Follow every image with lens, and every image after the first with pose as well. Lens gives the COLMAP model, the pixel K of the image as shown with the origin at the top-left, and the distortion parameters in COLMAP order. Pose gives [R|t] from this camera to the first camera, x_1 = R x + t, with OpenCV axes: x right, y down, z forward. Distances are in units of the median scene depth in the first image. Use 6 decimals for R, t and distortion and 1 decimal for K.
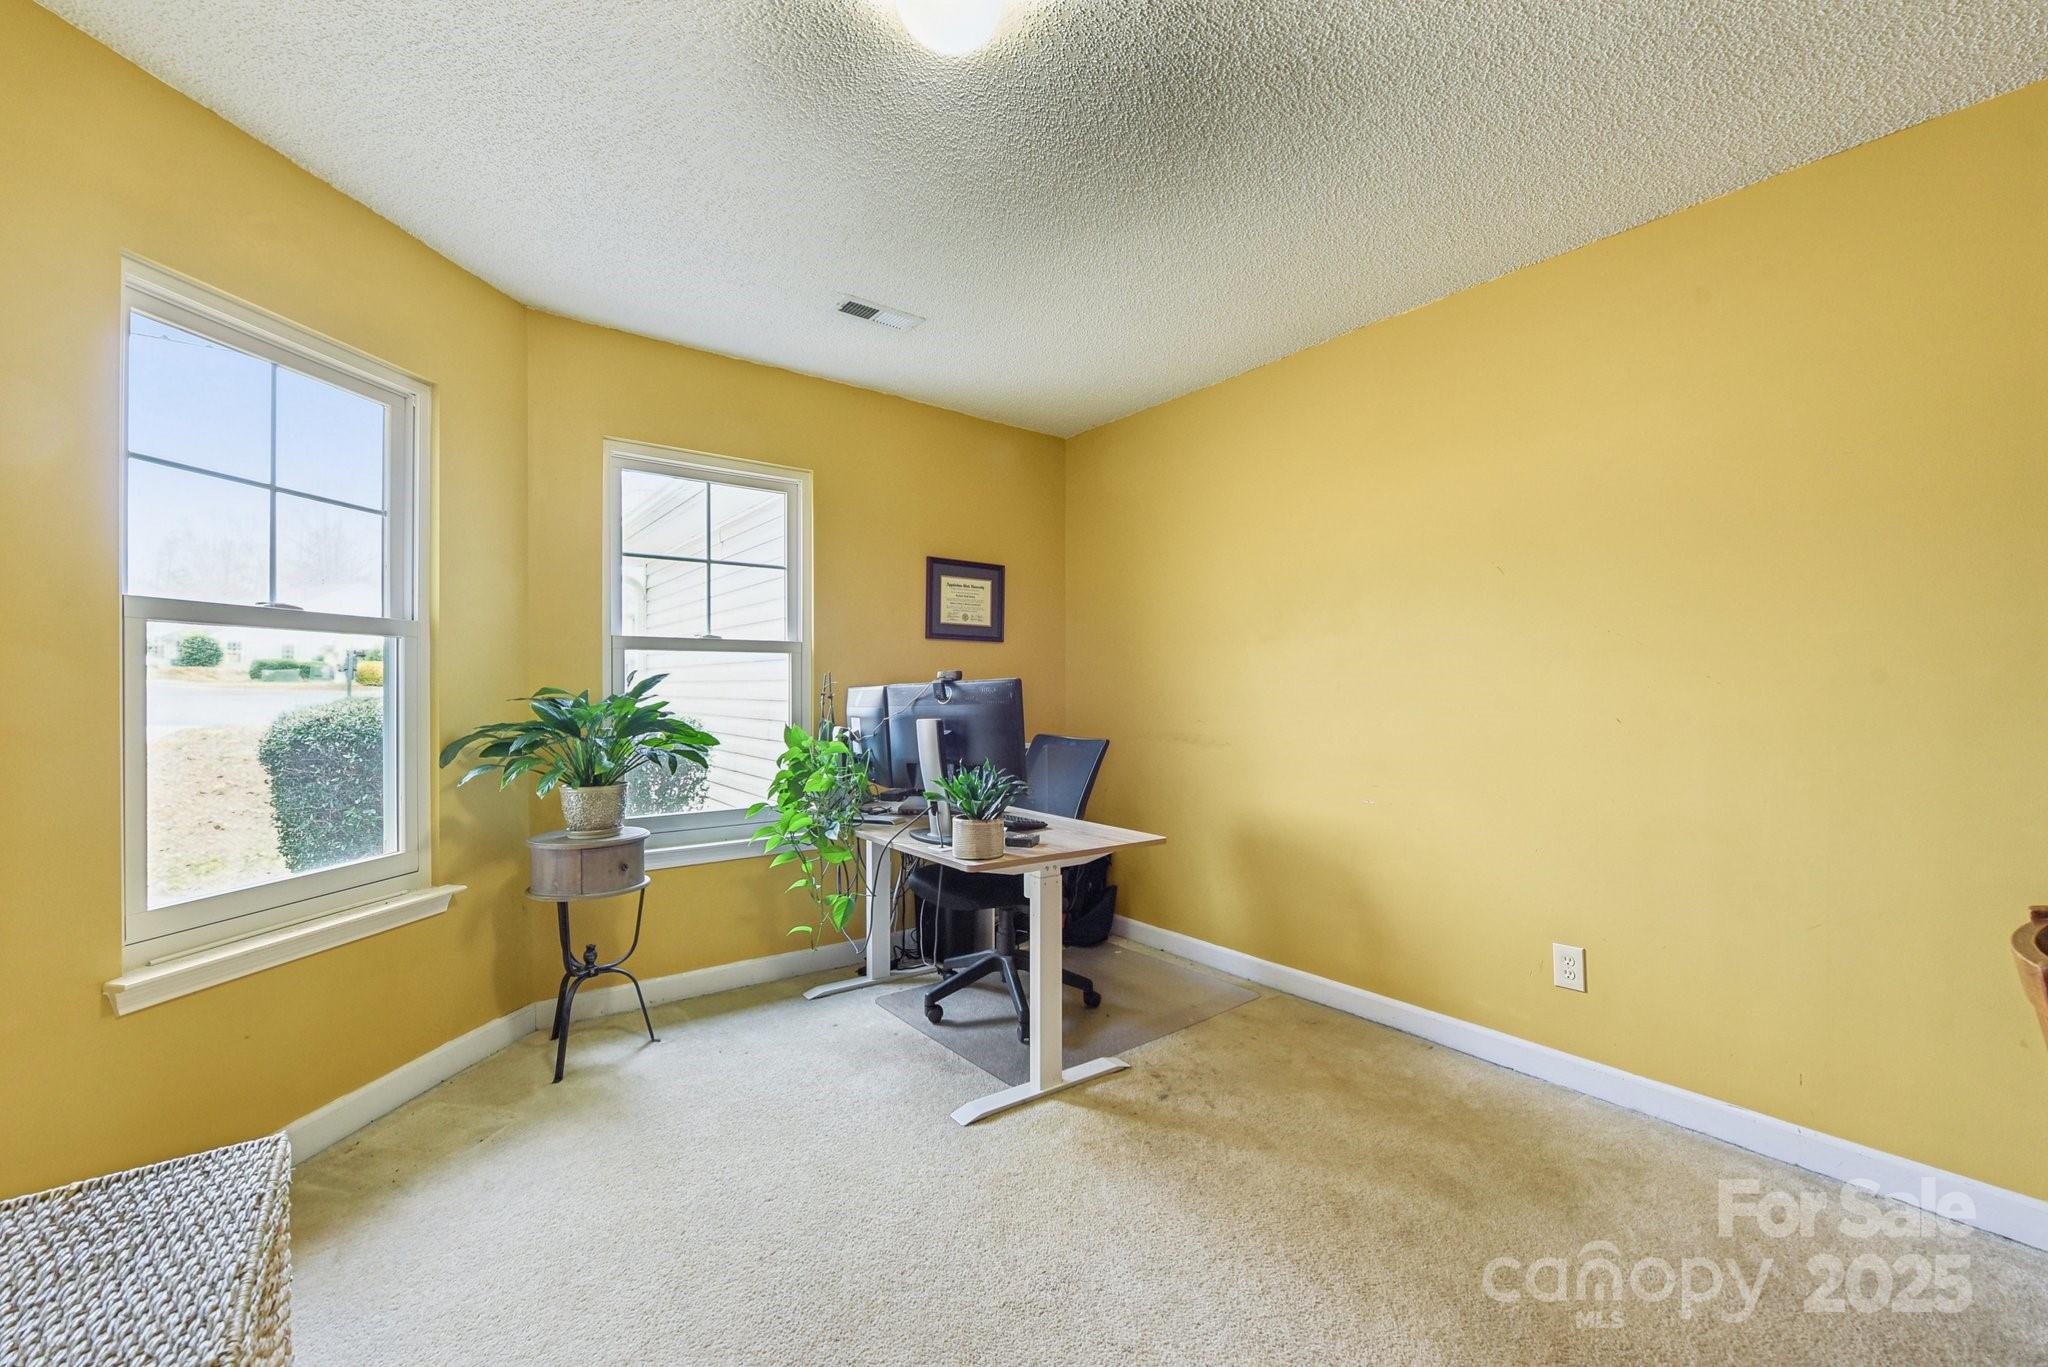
lens RADIAL K [[844.3, 0, 1023.3], [0, 844.3, 677.4], [0, 0, 1]] dist [-0.001144, -0.000376]
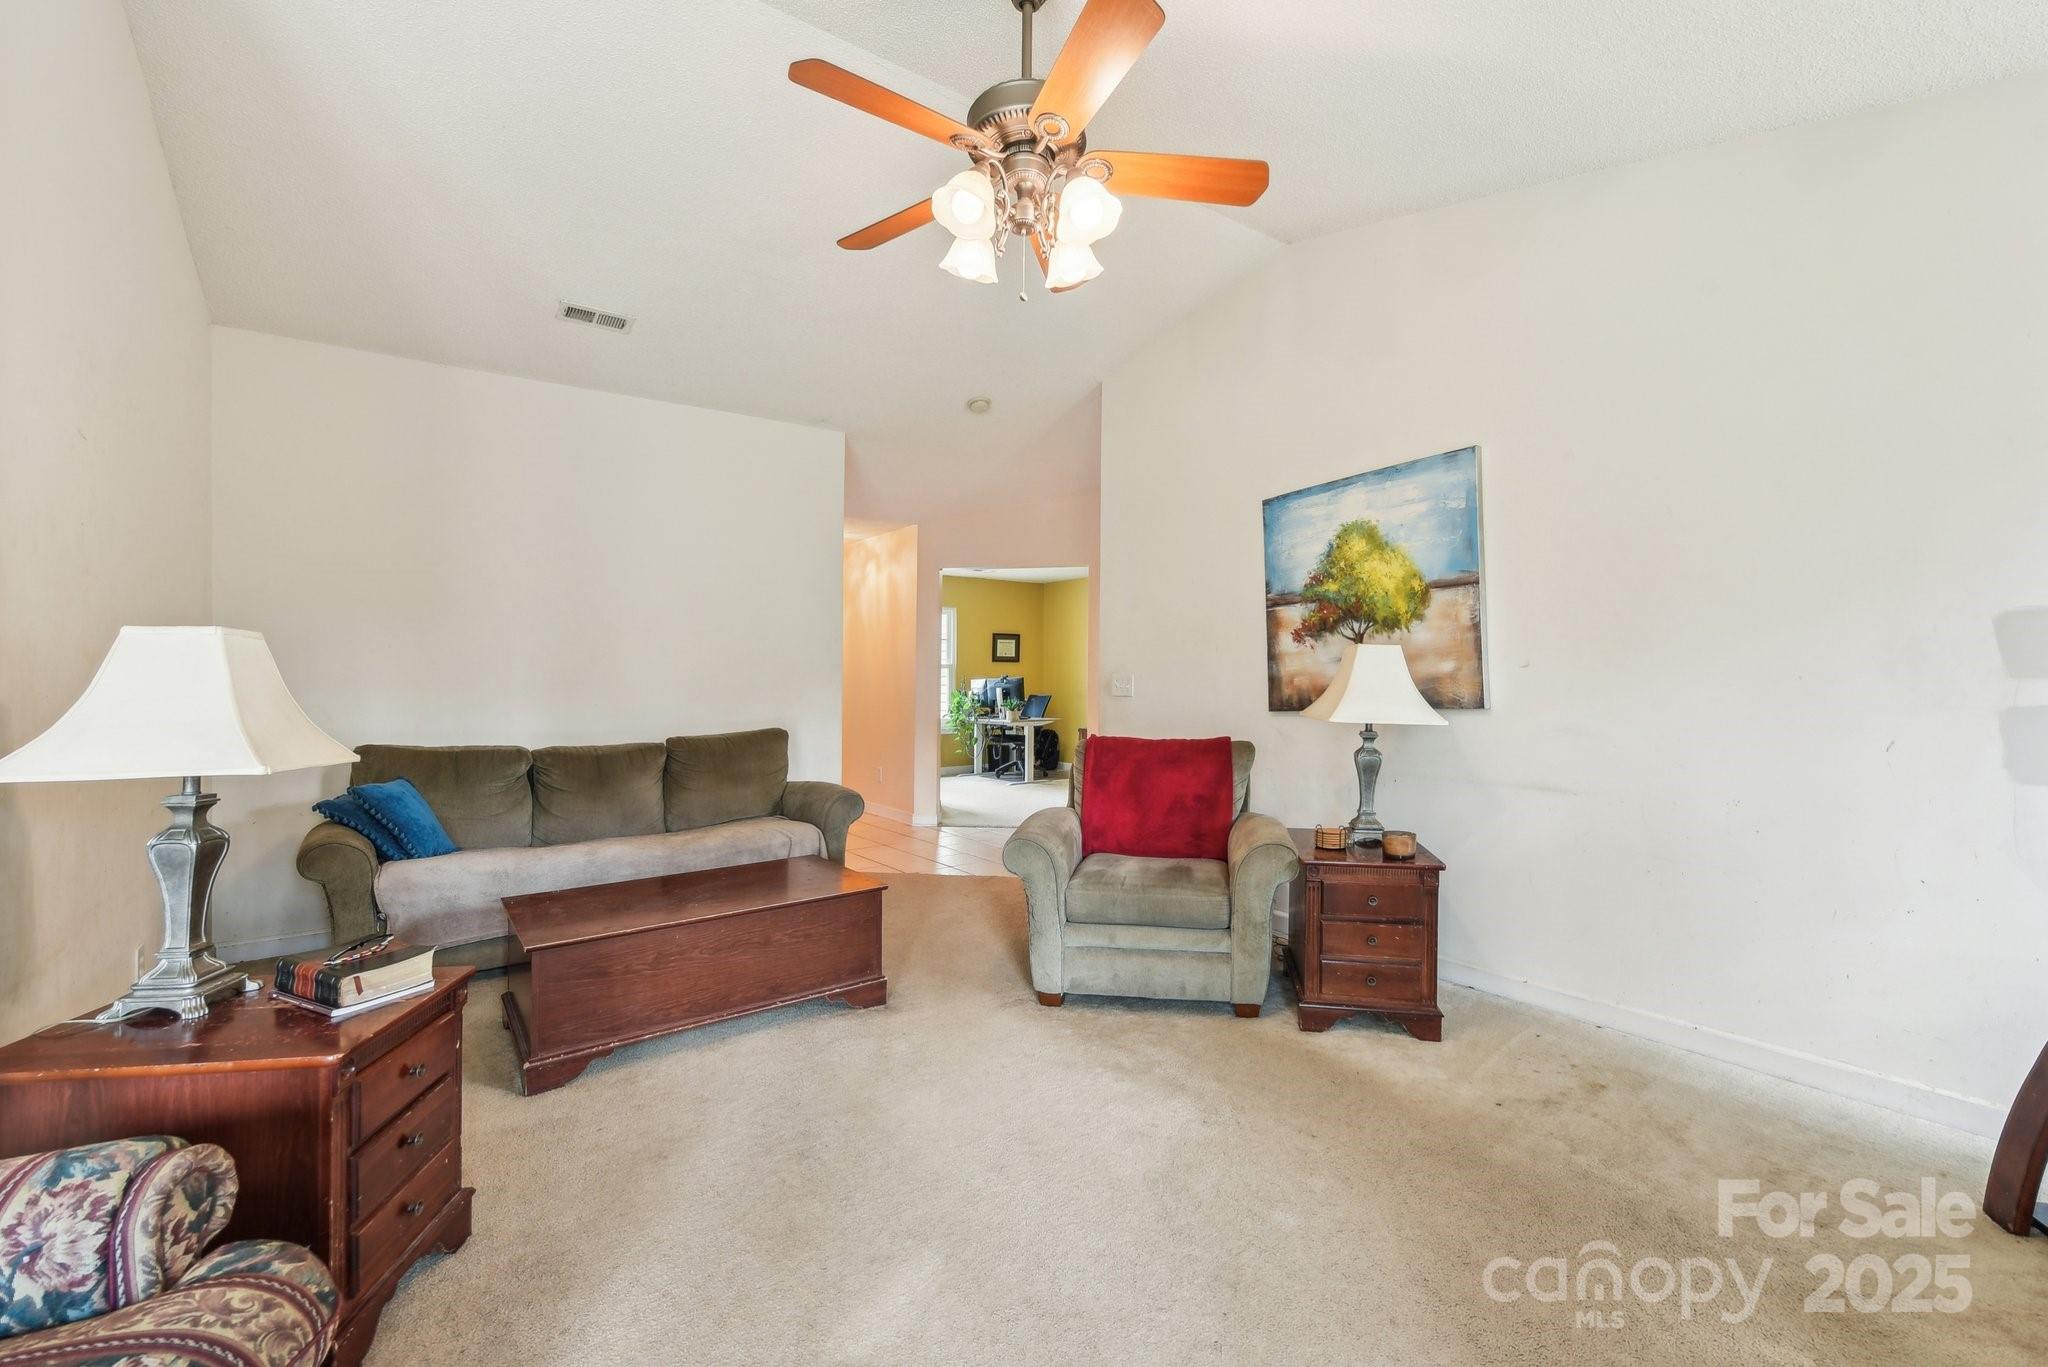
lens RADIAL K [[844.3, 0, 1023.3], [0, 844.3, 677.4], [0, 0, 1]] dist [-0.001144, -0.000376]
pose [[0.999723, 0.002069, -0.023429, 0.077285], [-0.001753, 0.999907, 0.013508, -0.045396], [0.023455, -0.013464, 0.999634, -2.545545]]
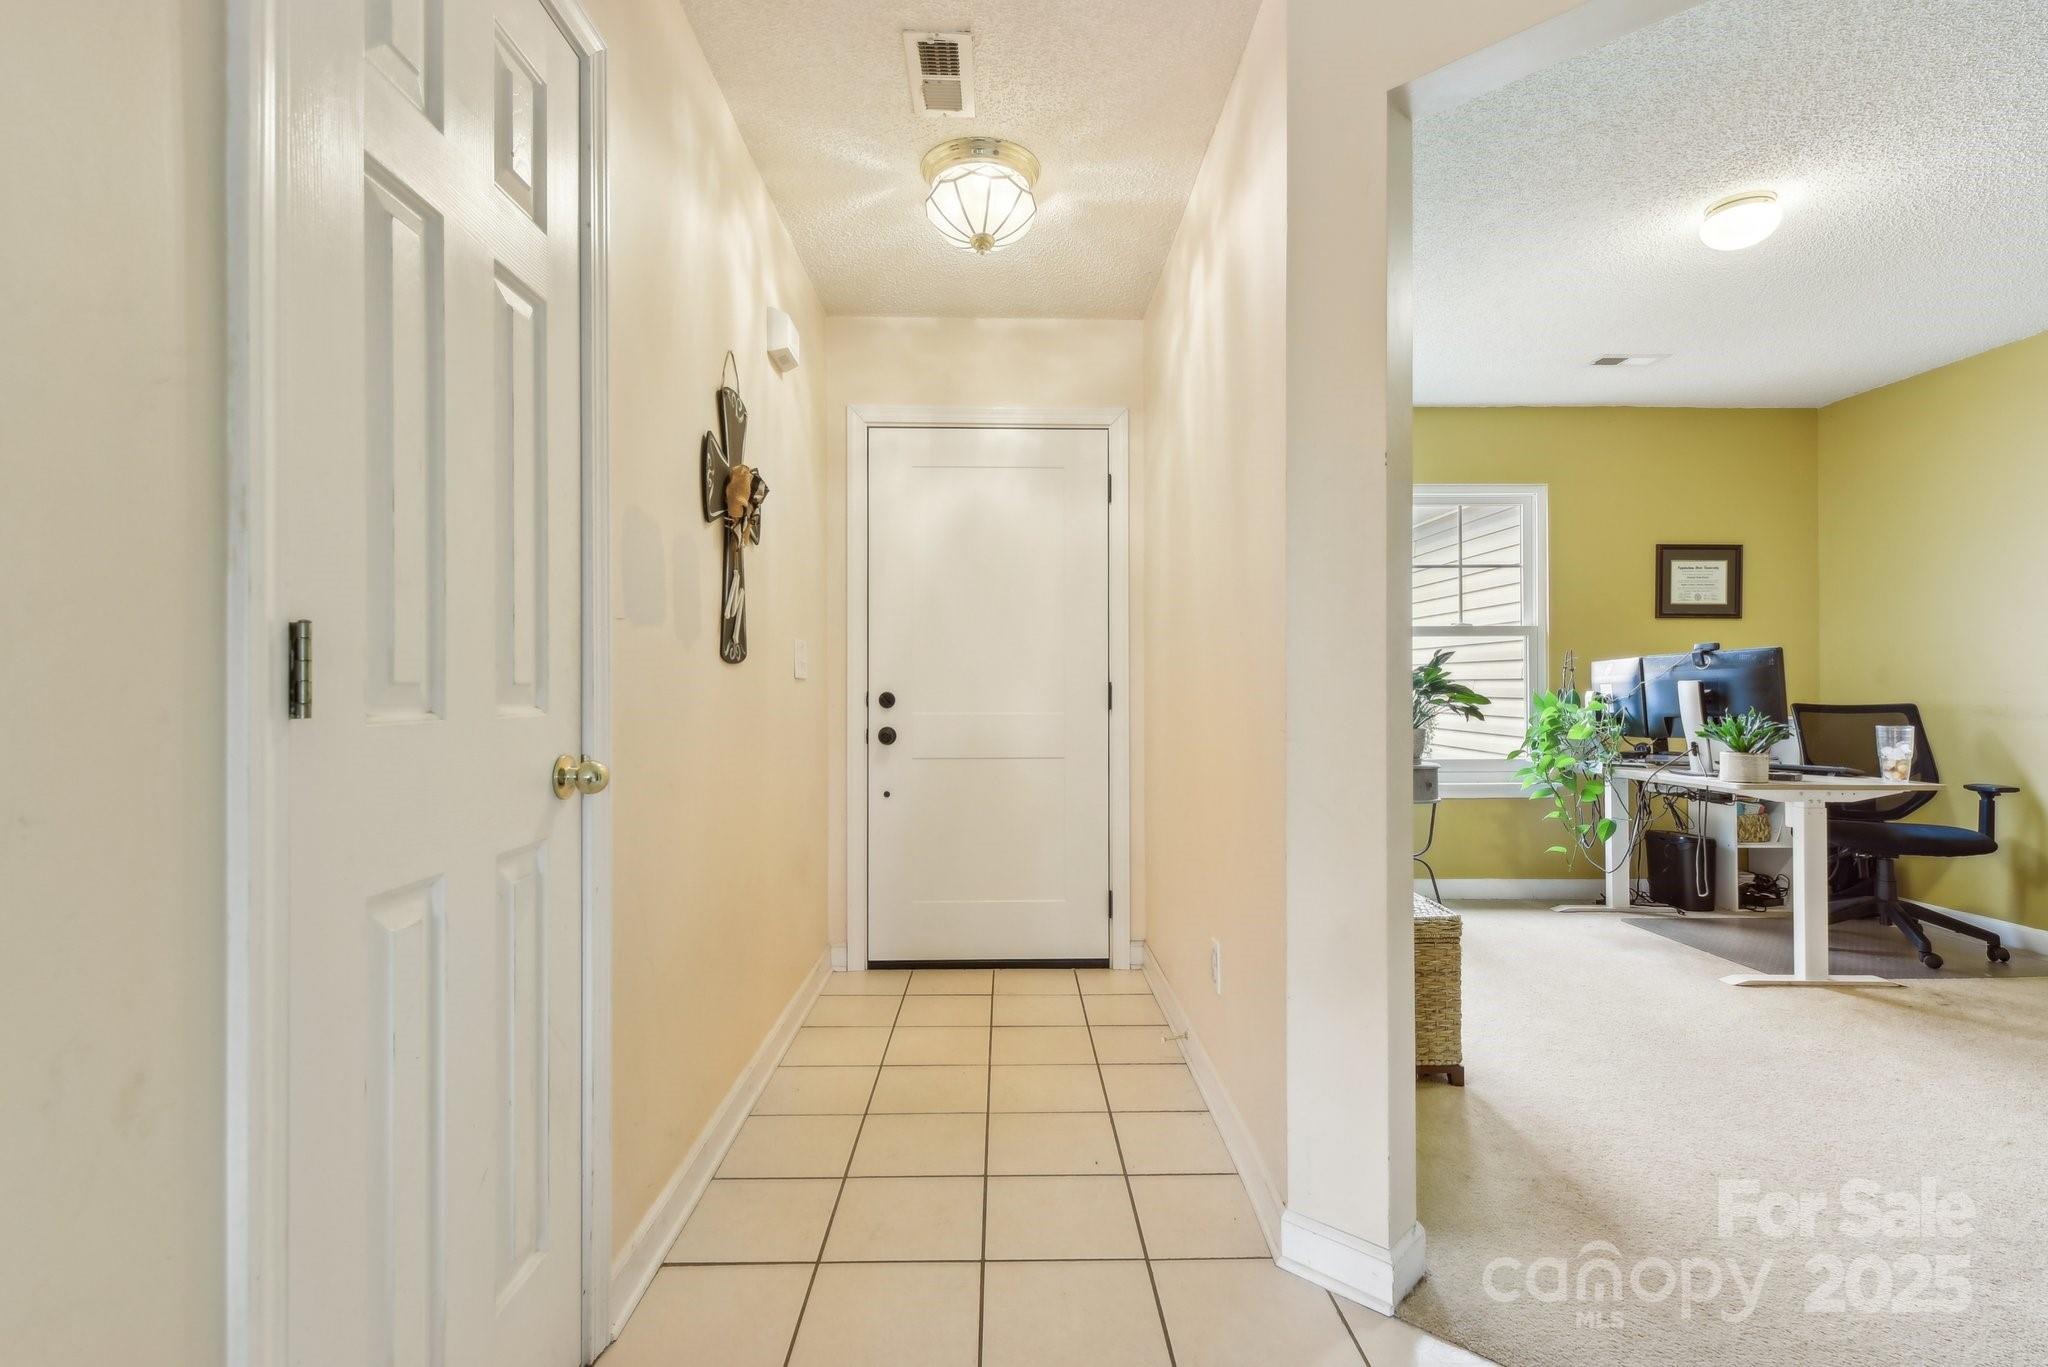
lens RADIAL K [[969.7, 0, 1017.7], [0, 969.7, 671.8], [0, 0, 1]] dist [0.012358, 0.000045]
pose [[0.811039, -0.009157, -0.584921, -0.065708], [0.009698, 0.999951, -0.002208, 0.026077], [0.584912, -0.003882, 0.811087, -0.739144]]
